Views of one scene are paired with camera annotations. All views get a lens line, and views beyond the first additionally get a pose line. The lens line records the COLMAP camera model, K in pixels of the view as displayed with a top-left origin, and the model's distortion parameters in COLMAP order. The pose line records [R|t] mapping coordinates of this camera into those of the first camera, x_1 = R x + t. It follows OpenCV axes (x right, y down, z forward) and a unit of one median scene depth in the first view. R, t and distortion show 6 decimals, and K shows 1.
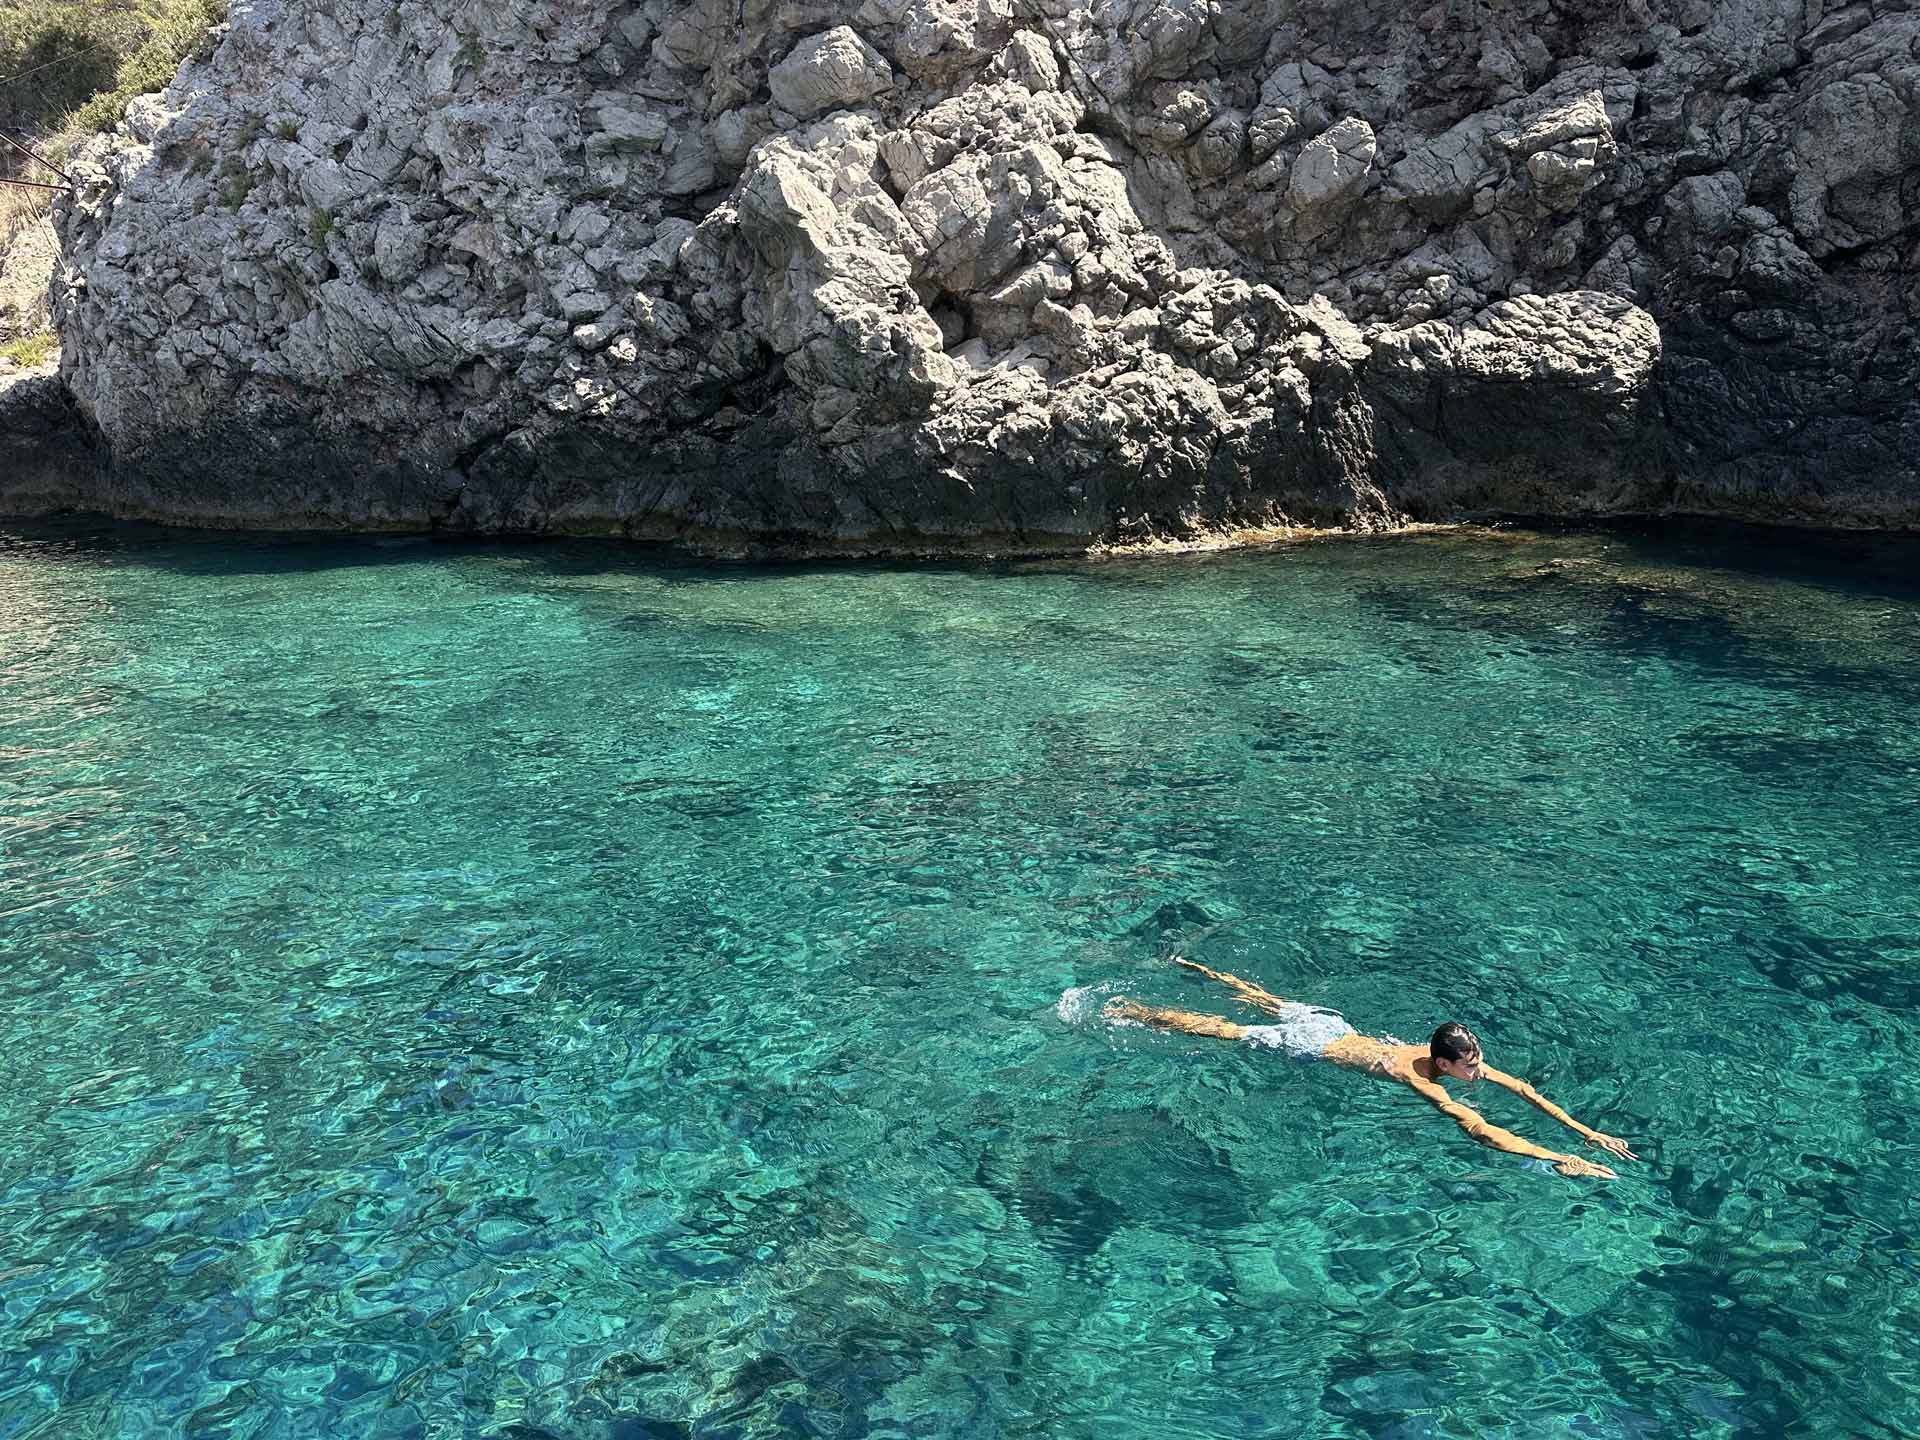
lens RADIAL K [[1390.0, 0, 941.7], [0, 1390.0, 730.3], [0, 0, 1]] dist [0.037177, -0.029786]
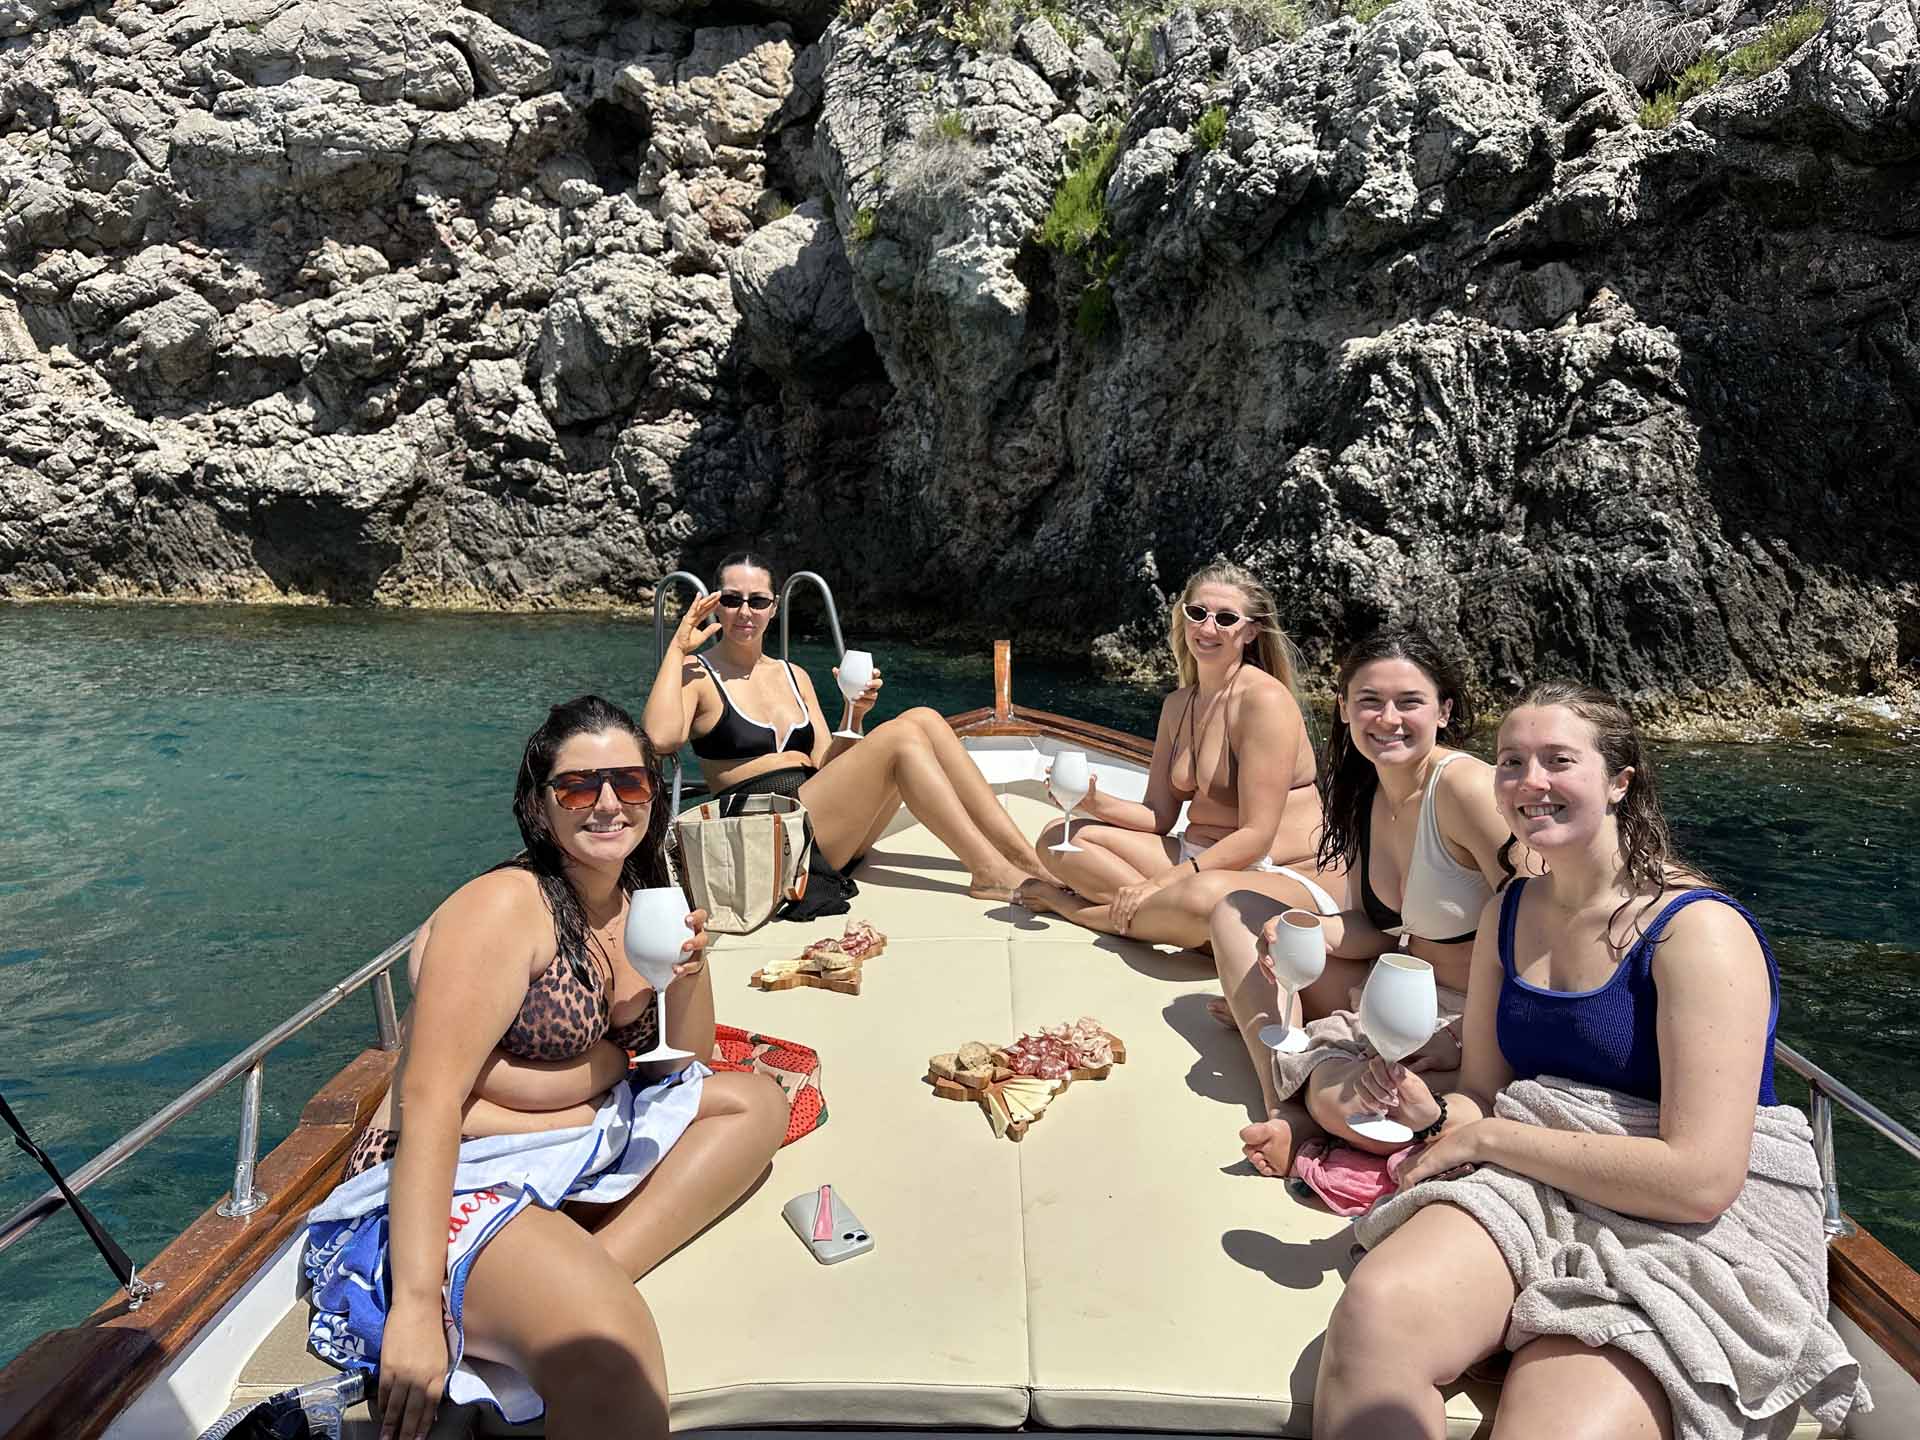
lens RADIAL K [[1390.0, 0, 951.7], [0, 1390.0, 724.7], [0, 0, 1]] dist [0.037177, -0.029786]
pose [[0.963339, 0.017226, 0.267733, 0.610841], [0.018677, 0.991210, -0.130976, 0.131807], [-0.267636, 0.131175, 0.954549, -0.344604]]
